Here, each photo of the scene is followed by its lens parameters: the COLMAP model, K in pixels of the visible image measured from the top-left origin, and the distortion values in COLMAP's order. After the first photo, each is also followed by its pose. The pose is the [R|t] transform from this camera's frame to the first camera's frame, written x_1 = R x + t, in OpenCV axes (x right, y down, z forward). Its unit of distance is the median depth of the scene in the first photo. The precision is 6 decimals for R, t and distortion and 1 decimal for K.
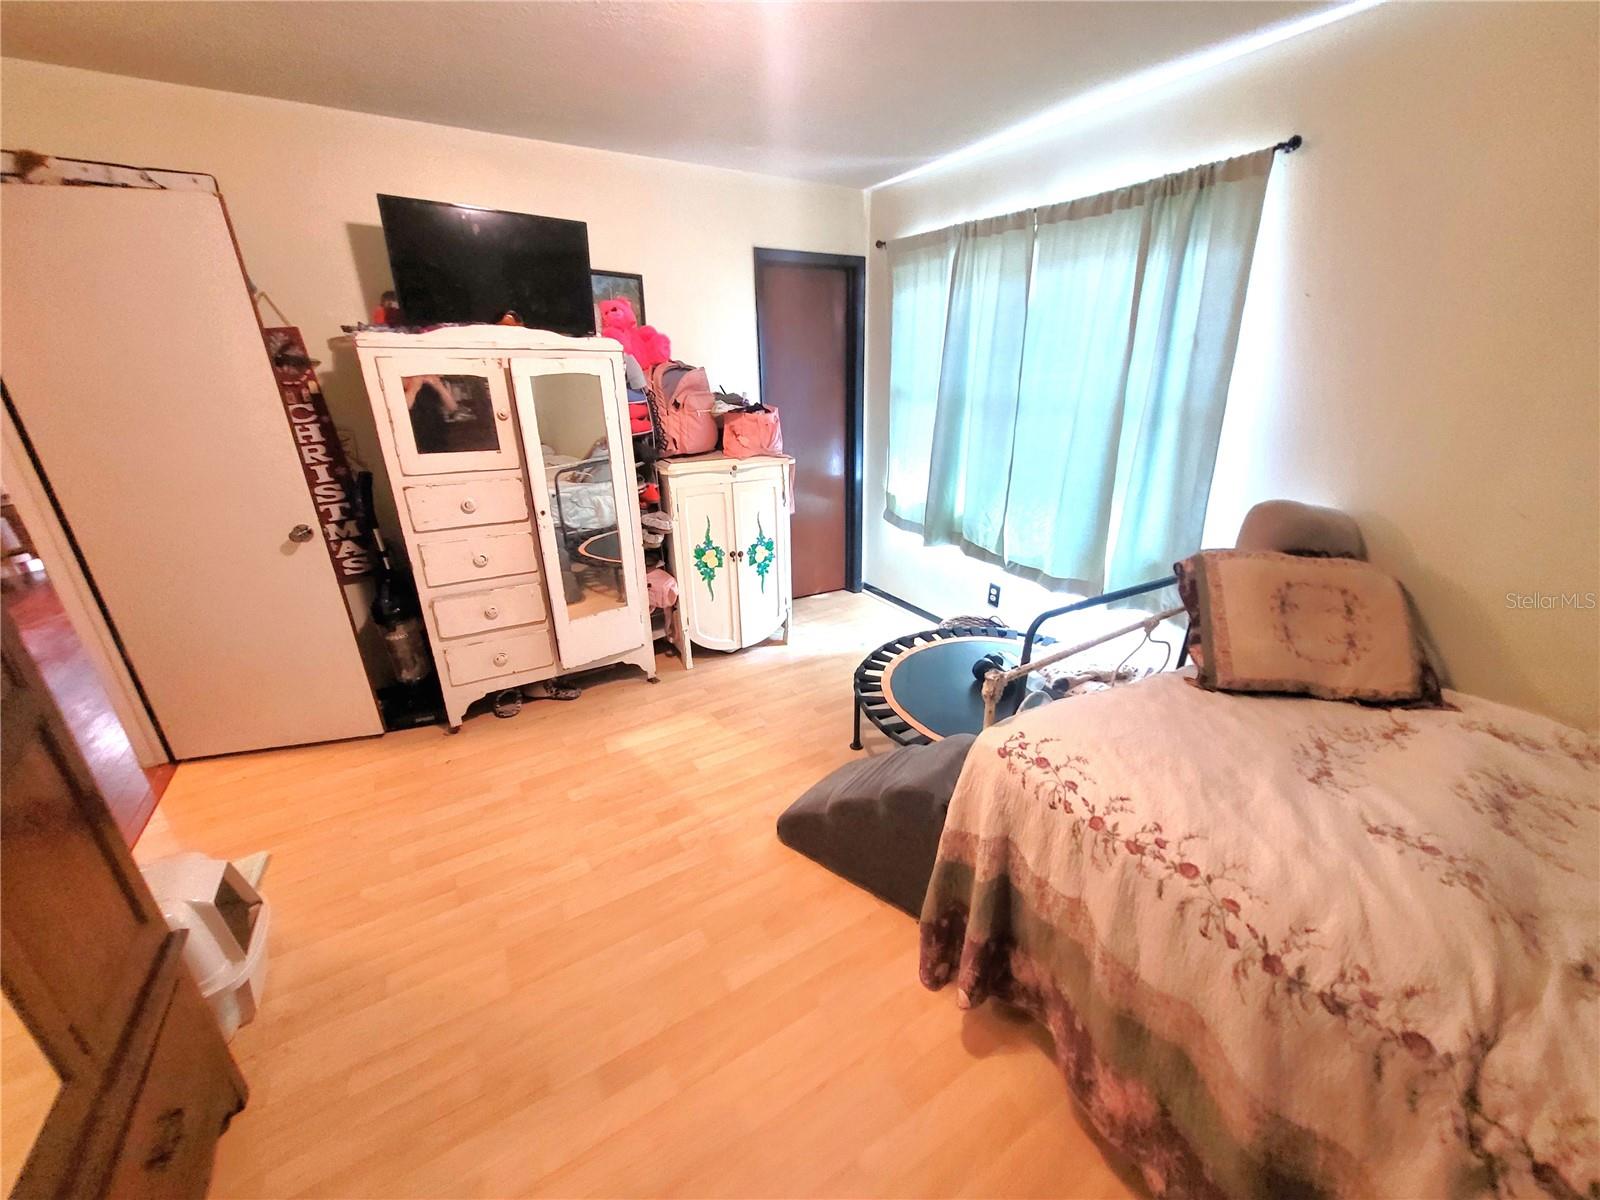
lens RADIAL K [[620.8, 0, 811.7], [0, 620.8, 602.4], [0, 0, 1]] dist [0.018015, -0.004630]
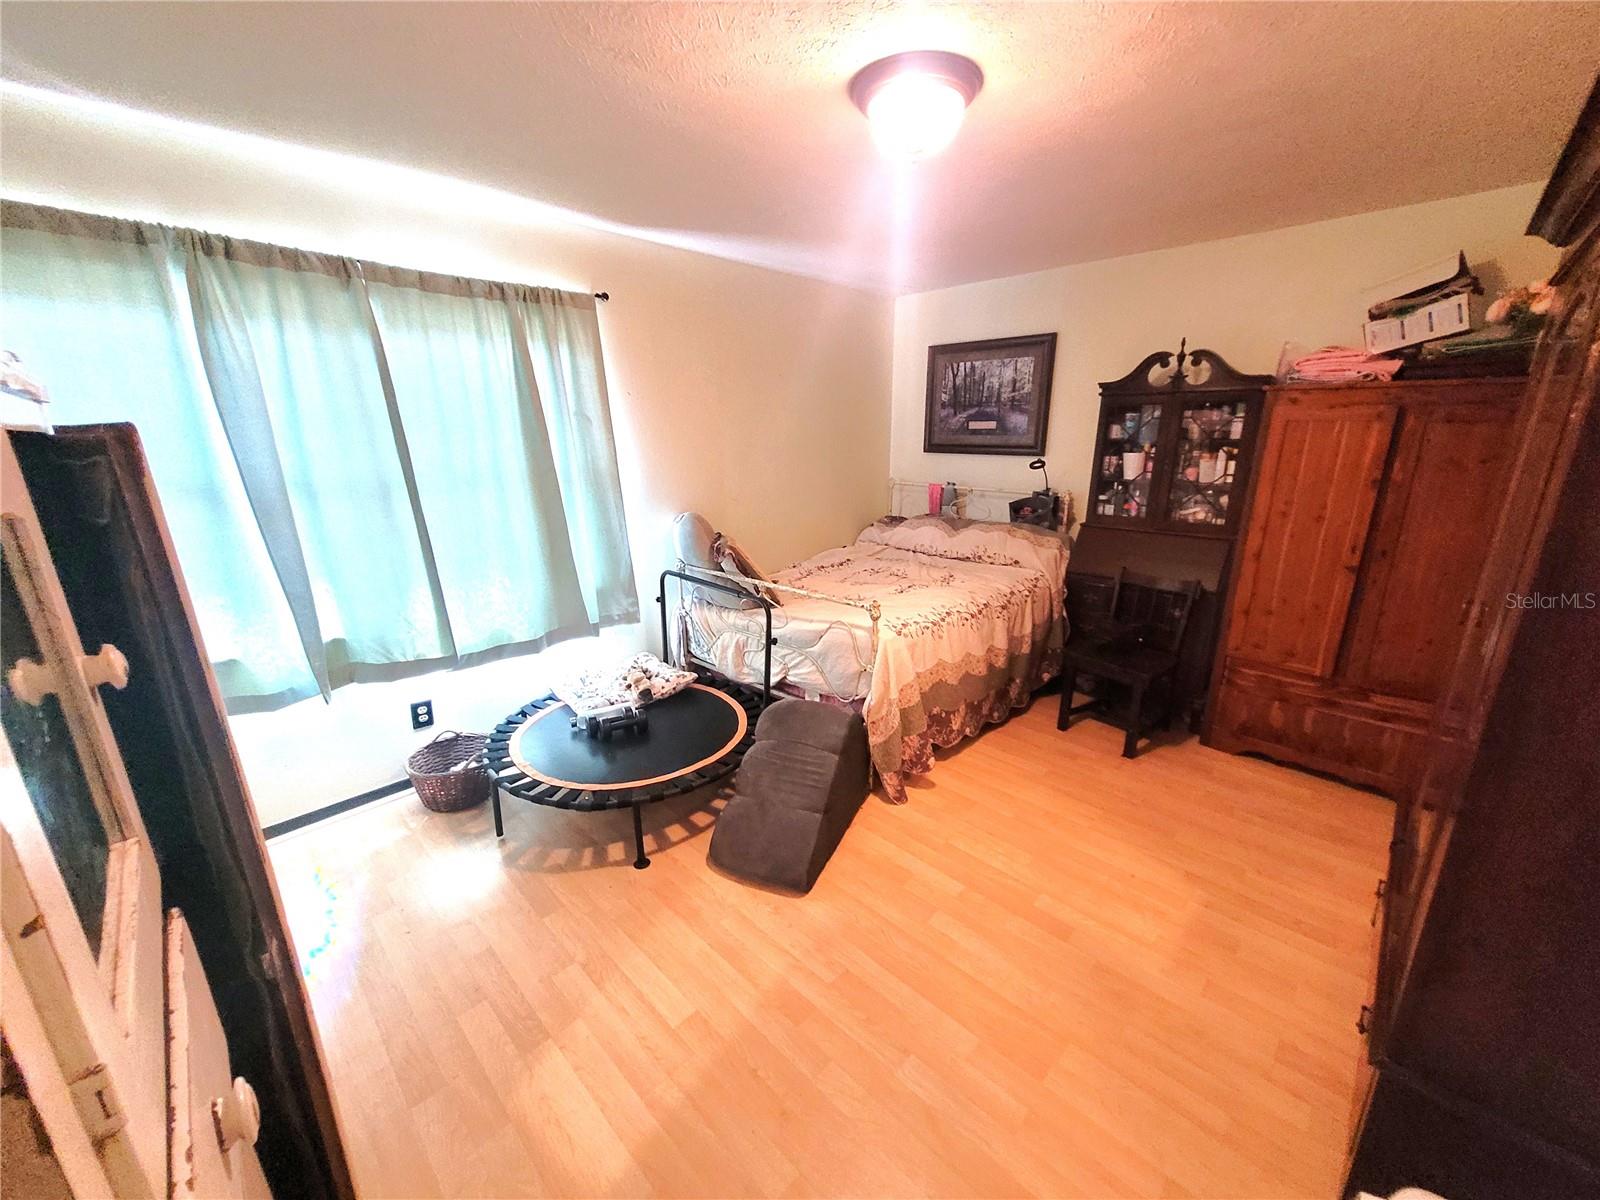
lens RADIAL K [[620.8, 0, 811.7], [0, 620.8, 602.4], [0, 0, 1]] dist [0.018015, -0.004630]
pose [[-0.239732, -0.258497, 0.935792, -0.694791], [0.362112, 0.870533, 0.333237, -0.285494], [-0.900779, 0.418749, -0.115090, 0.732604]]
